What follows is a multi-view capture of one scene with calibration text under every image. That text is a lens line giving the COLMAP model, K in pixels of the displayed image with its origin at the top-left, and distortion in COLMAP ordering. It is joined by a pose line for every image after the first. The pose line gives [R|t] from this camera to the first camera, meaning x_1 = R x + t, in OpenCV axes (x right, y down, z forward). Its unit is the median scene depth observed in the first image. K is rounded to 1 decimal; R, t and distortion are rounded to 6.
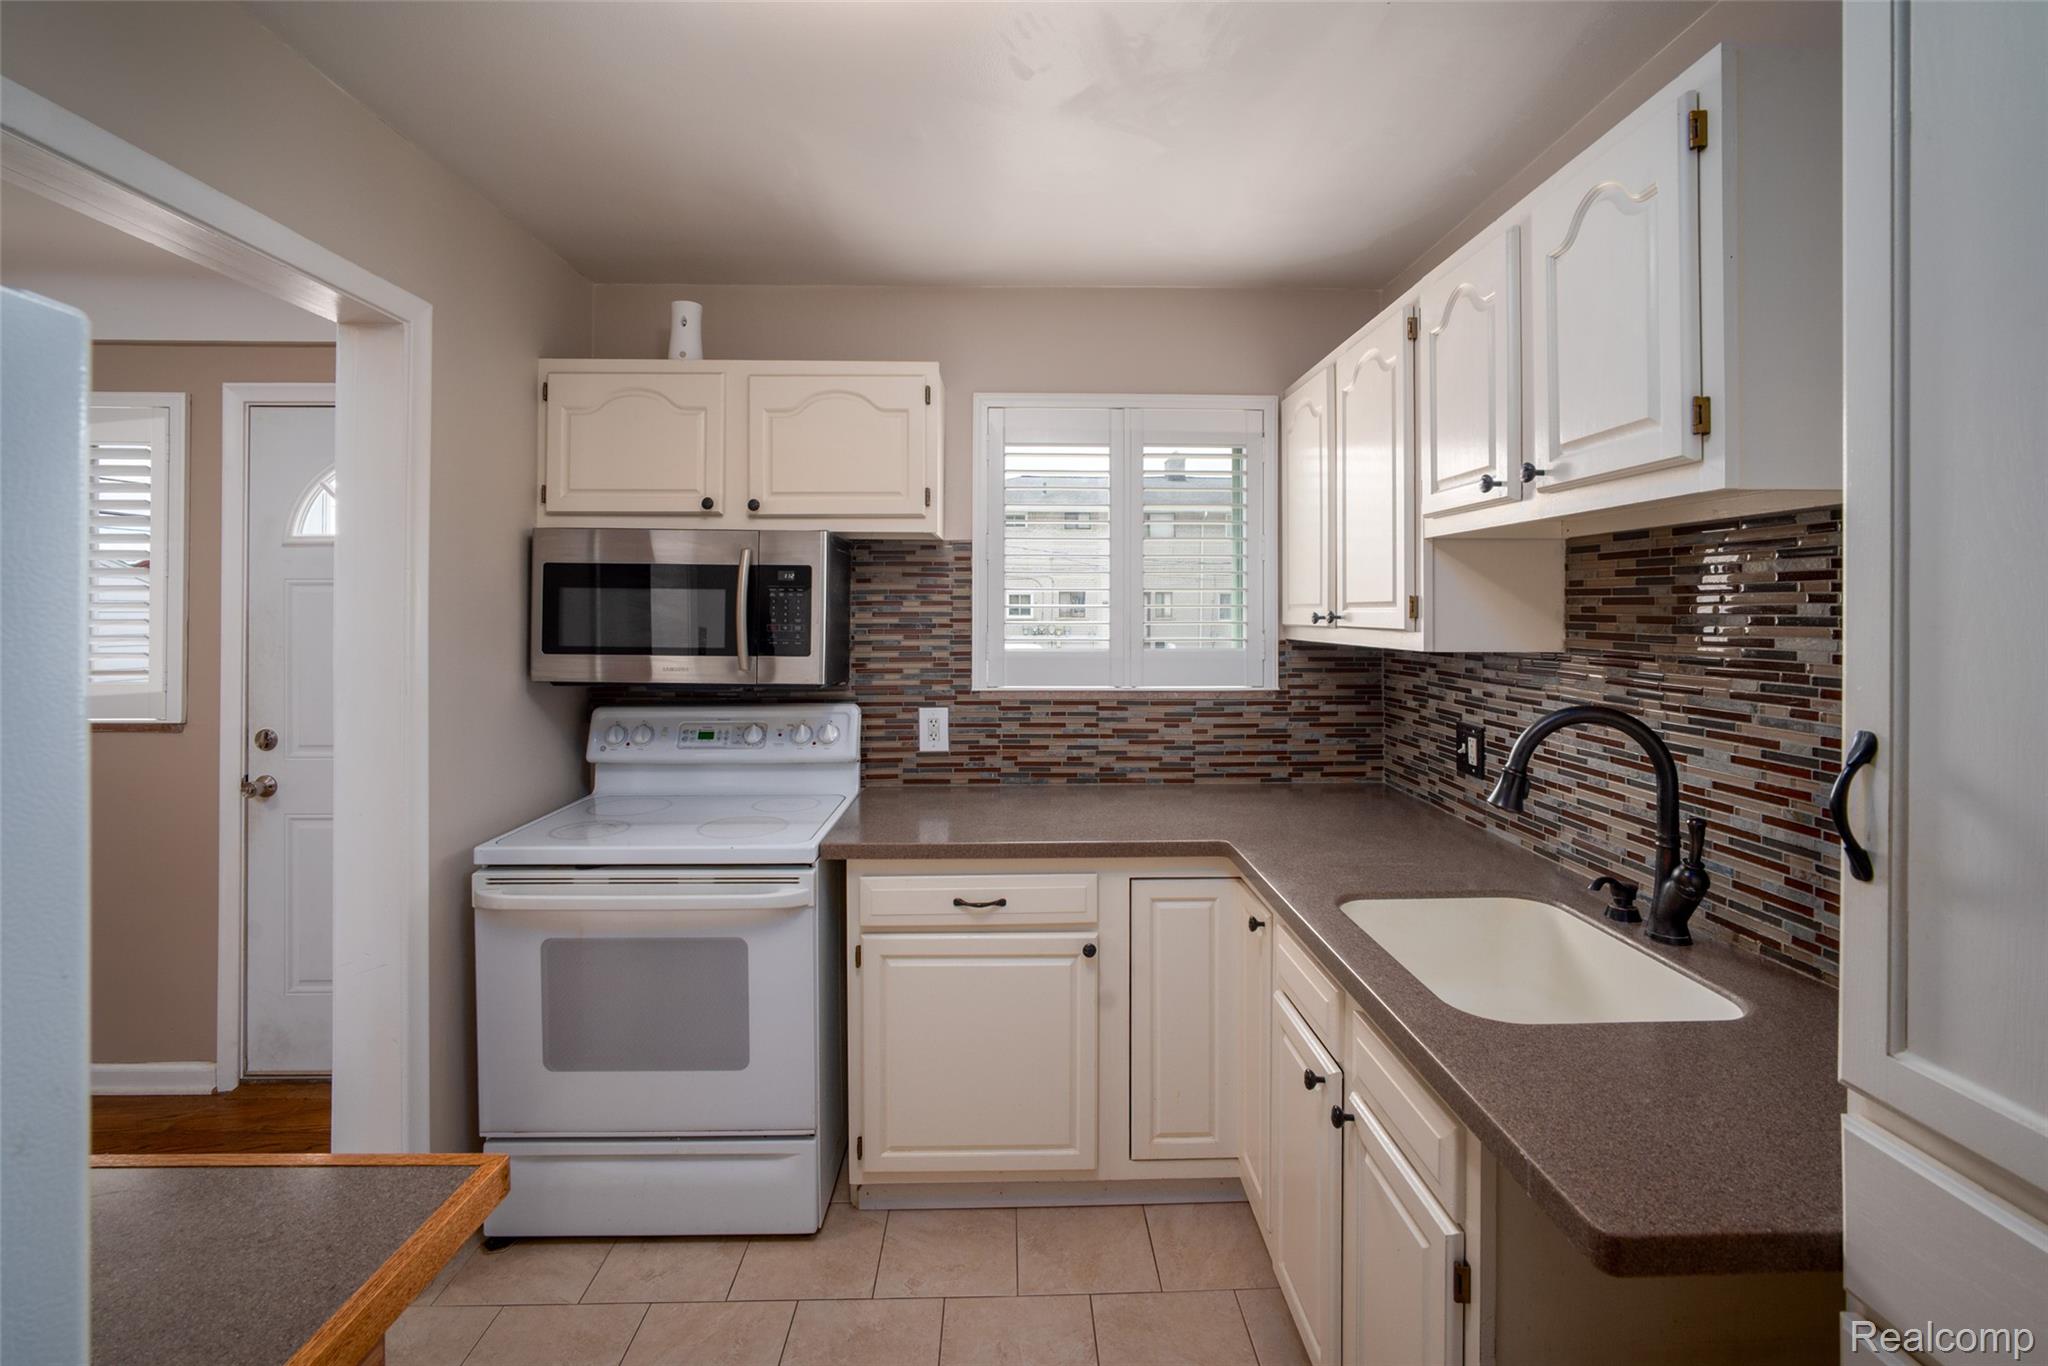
lens RADIAL K [[868.2, 0, 1058.3], [0, 868.2, 610.9], [0, 0, 1]] dist [-0.027140, 0.000380]
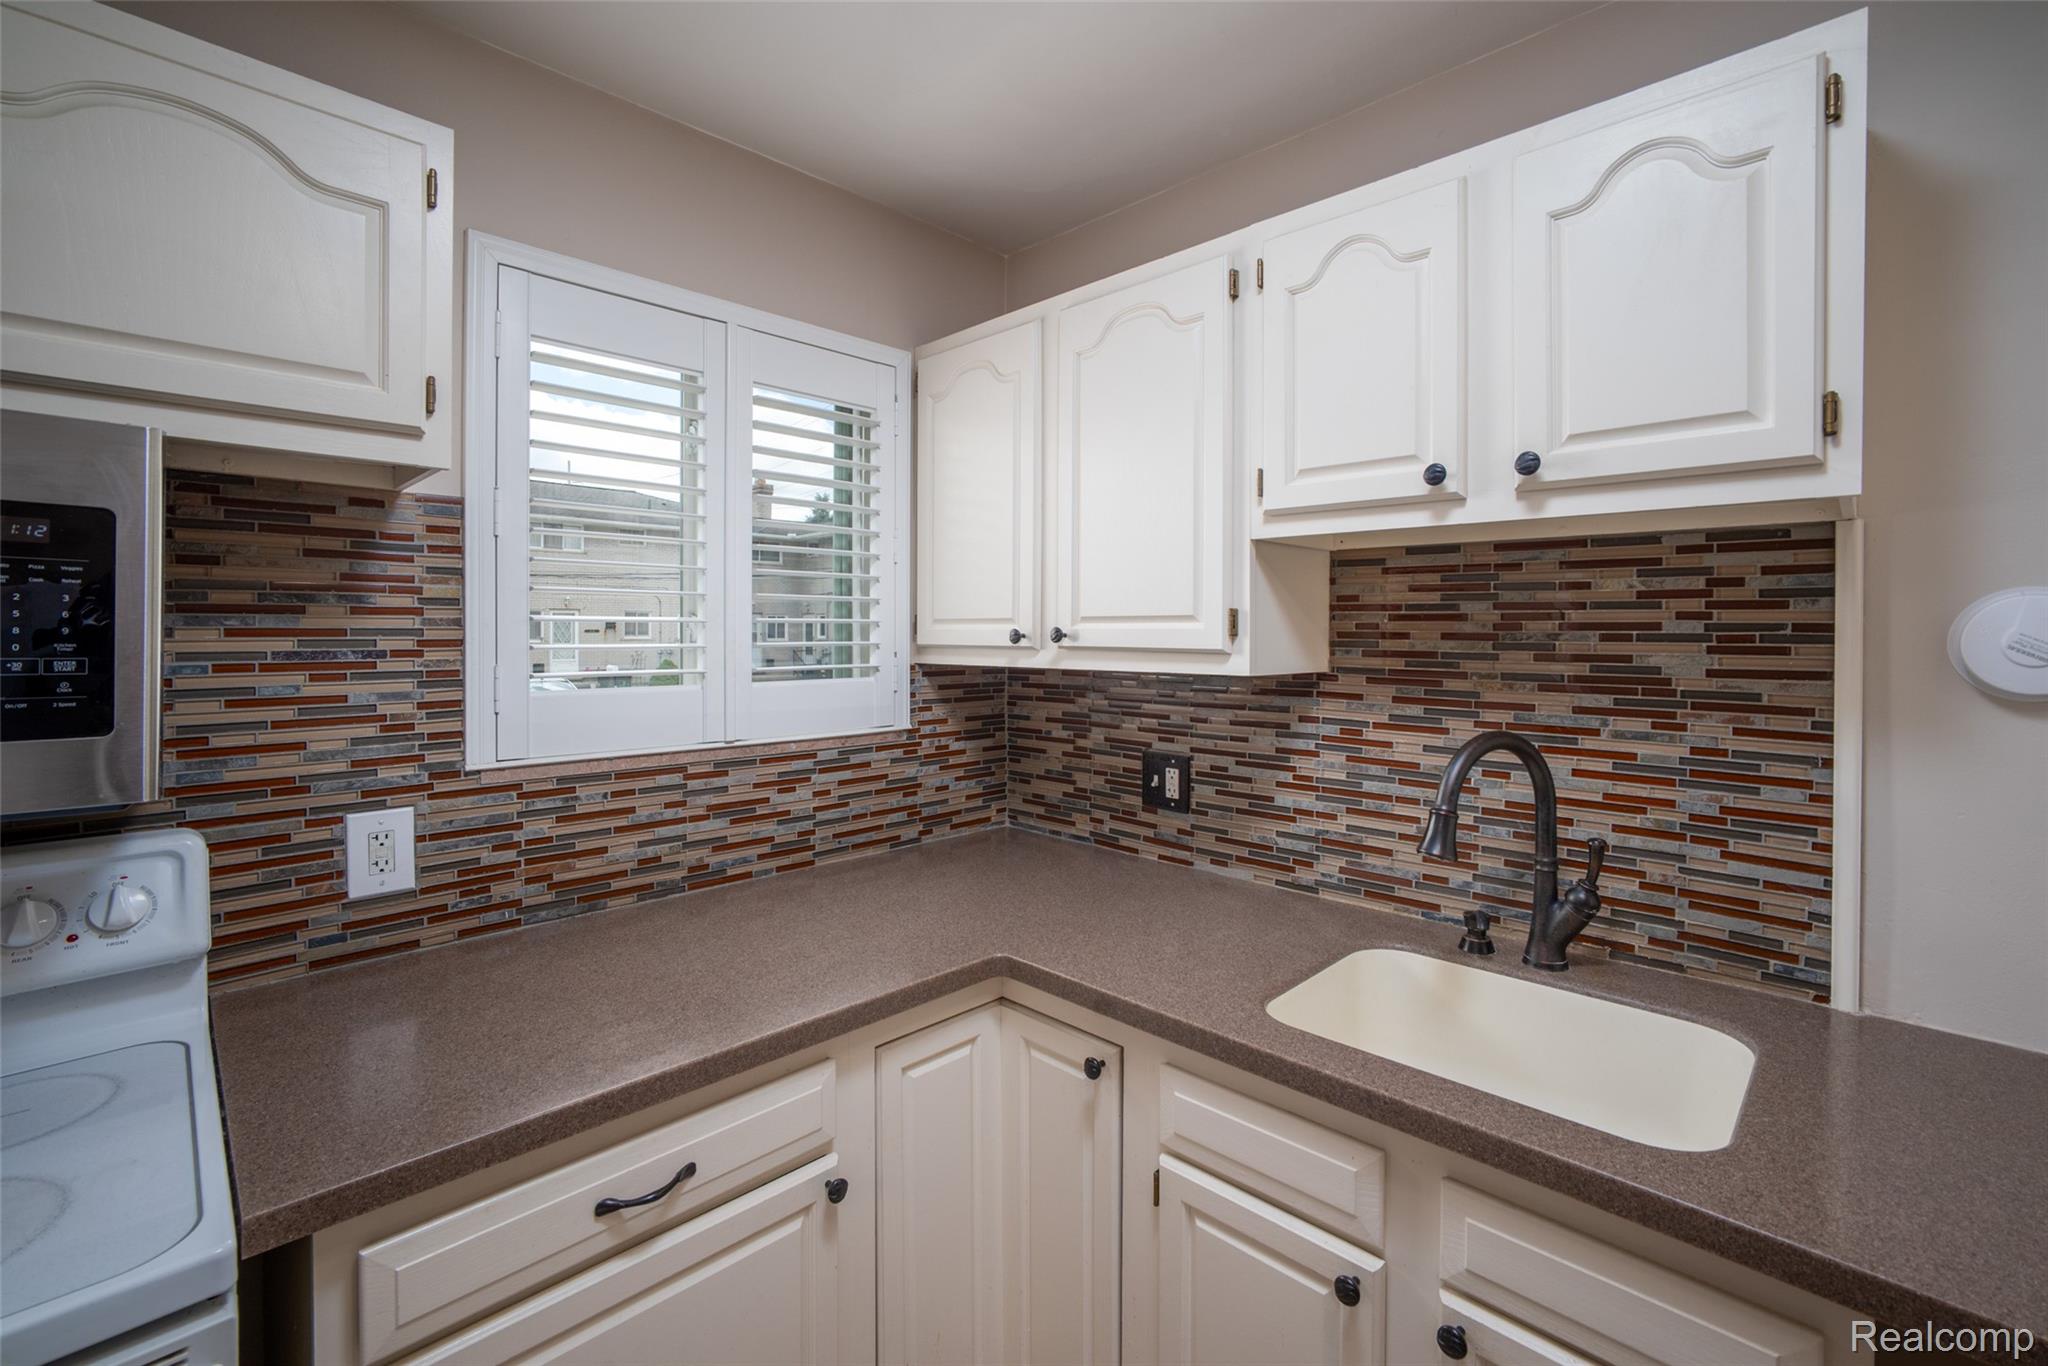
lens RADIAL K [[874.3, 0, 1027.7], [0, 874.3, 643.9], [0, 0, 1]] dist [-0.030446, 0.015580]
pose [[0.740576, -0.009510, 0.671906, -0.204953], [-0.001532, 0.999873, 0.015841, 0.002226], [-0.671971, -0.012761, 0.740467, 0.355790]]
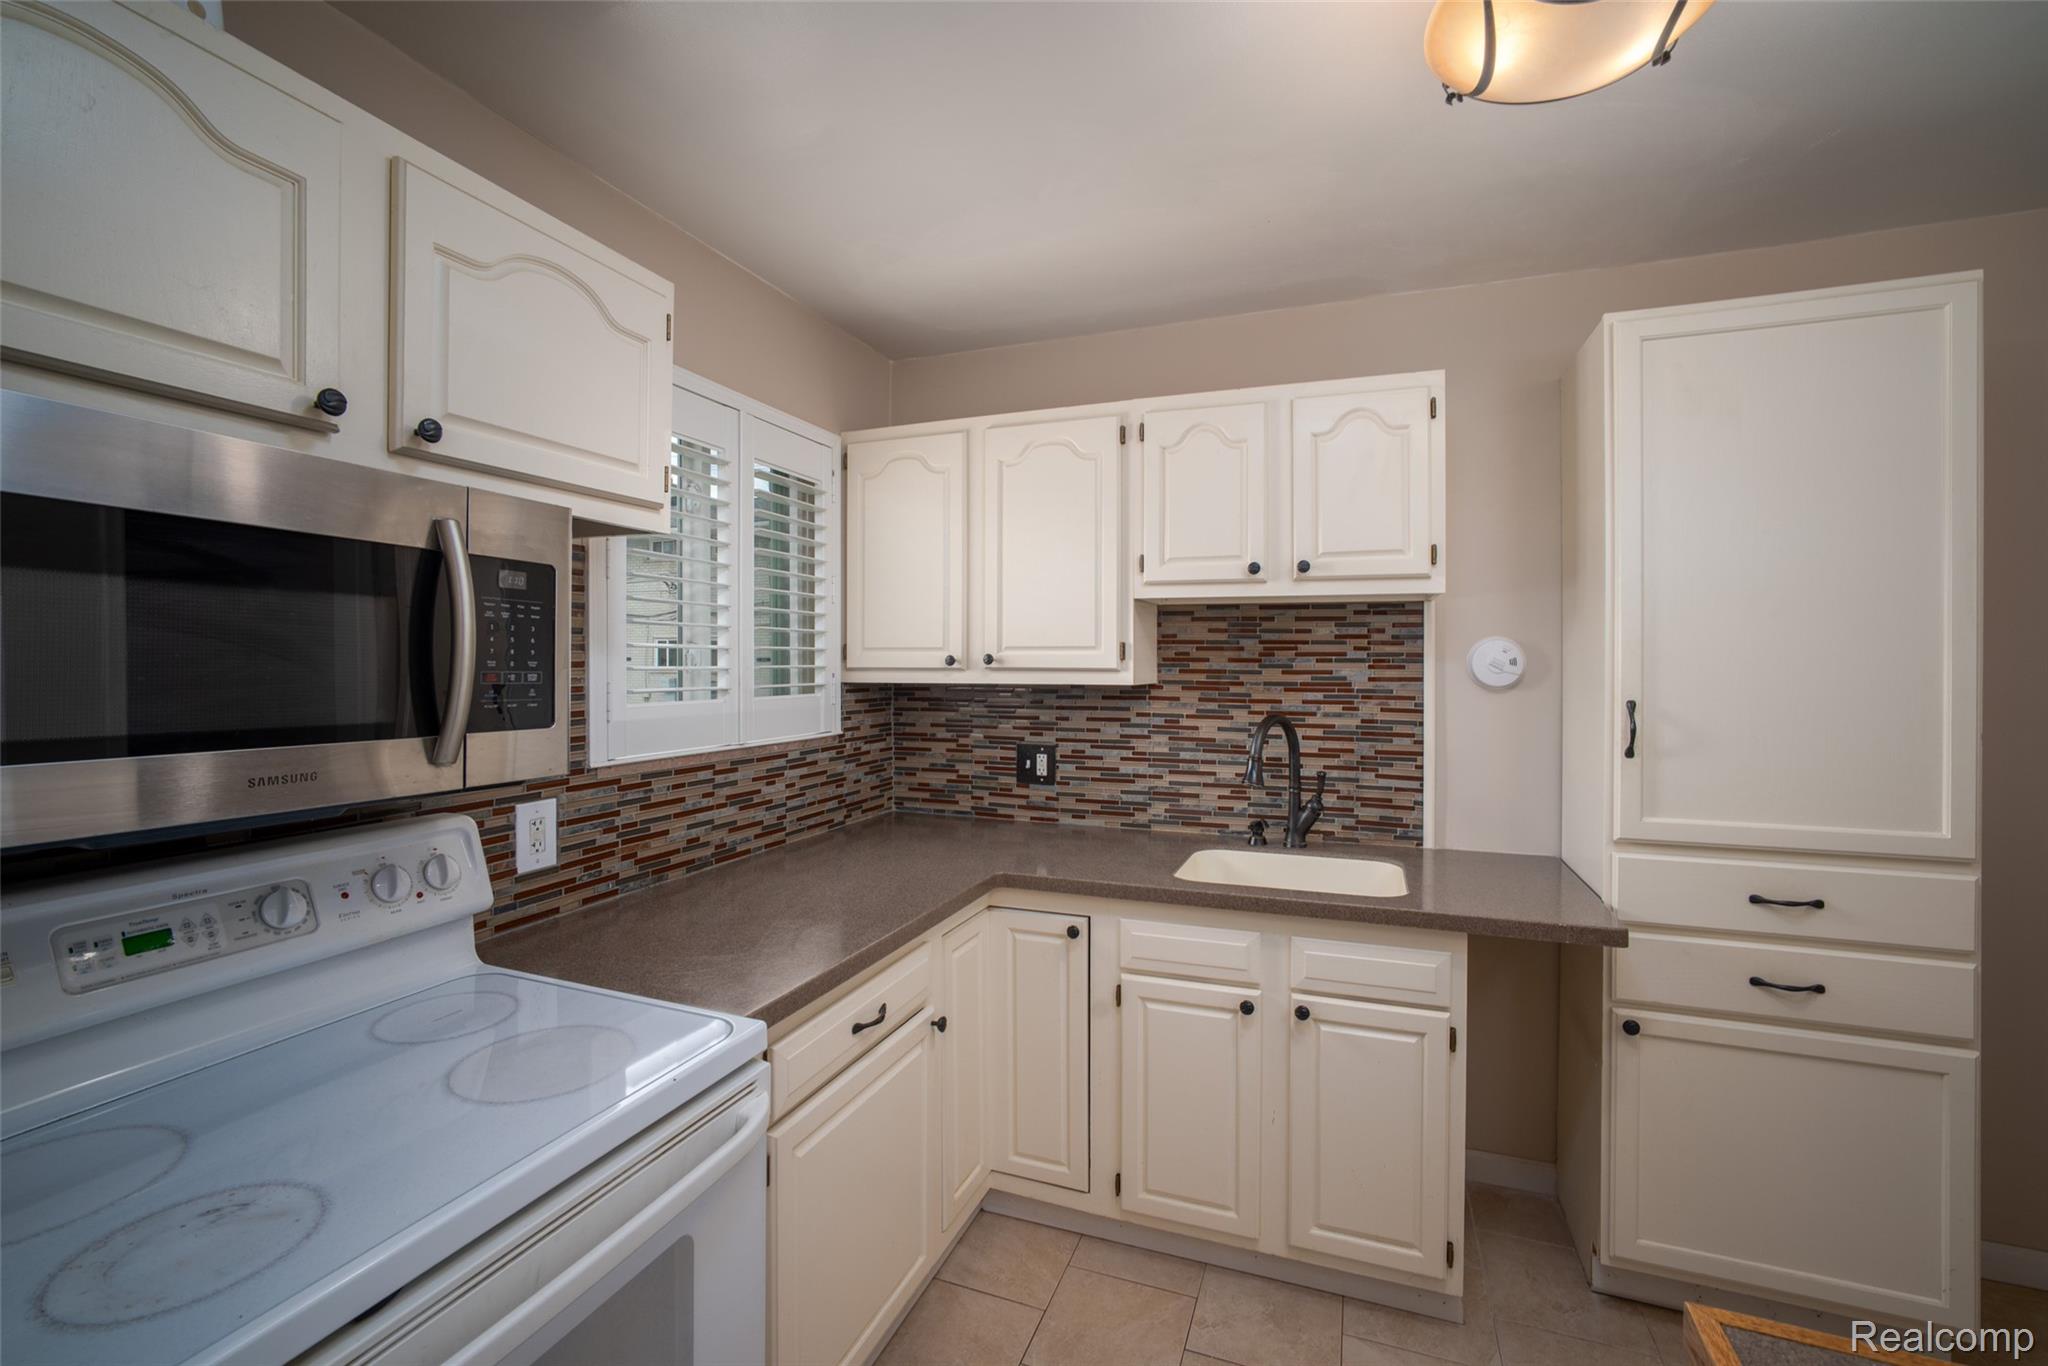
lens RADIAL K [[852.6, 0, 1024.1], [0, 852.6, 669.2], [0, 0, 1]] dist [-0.010713, 0.000584]
pose [[0.415830, -0.008681, 0.909401, -0.566648], [-0.002529, 0.999940, 0.010702, 0.006683], [-0.909439, -0.006750, 0.415783, 0.417225]]
